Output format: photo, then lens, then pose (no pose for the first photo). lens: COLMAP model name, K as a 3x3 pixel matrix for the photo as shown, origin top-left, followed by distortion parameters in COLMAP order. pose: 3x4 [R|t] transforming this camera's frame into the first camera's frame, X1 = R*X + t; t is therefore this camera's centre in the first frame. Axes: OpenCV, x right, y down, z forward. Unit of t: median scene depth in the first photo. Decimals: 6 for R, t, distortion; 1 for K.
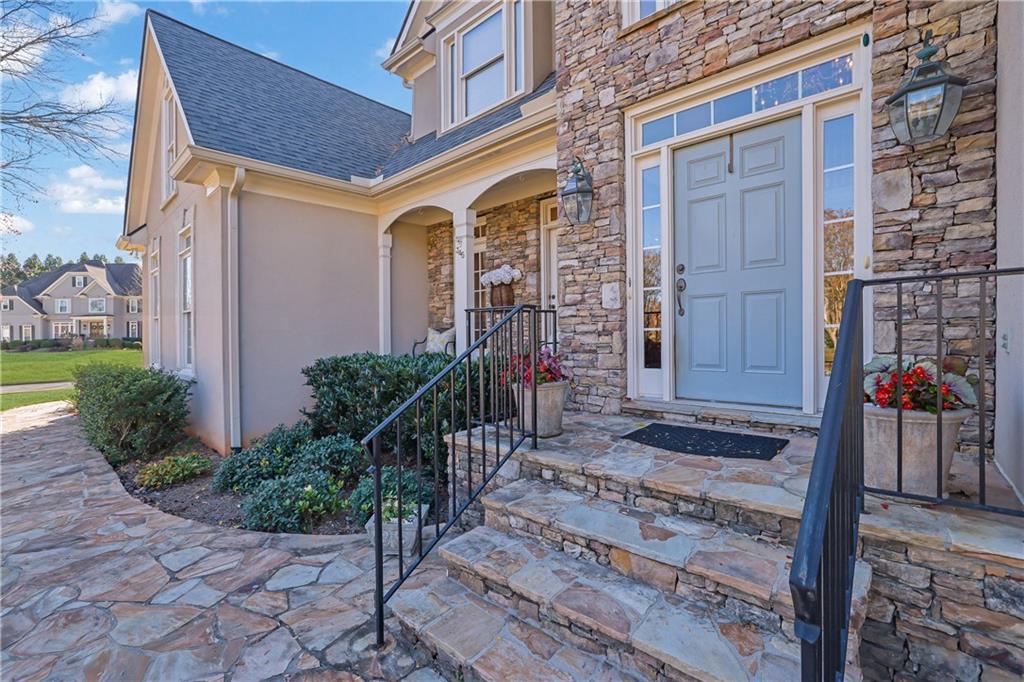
lens RADIAL K [[427.9, 0, 492.8], [0, 427.9, 324.1], [0, 0, 1]] dist [-0.039375, -0.000164]
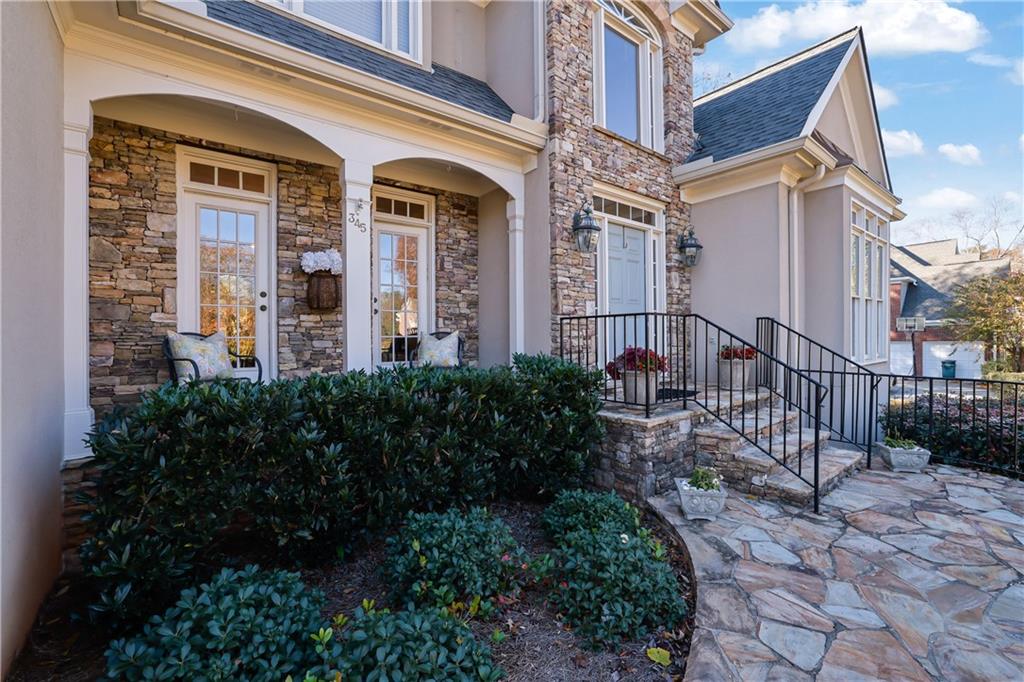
lens RADIAL K [[438.2, 0, 512.0], [0, 438.2, 341.0], [0, 0, 1]] dist [-0.037971, 0.000393]
pose [[0.169625, 0.021693, 0.985270, -1.114267], [-0.001144, 0.999761, -0.021815, 0.061063], [-0.985508, 0.002573, 0.169610, 0.977370]]
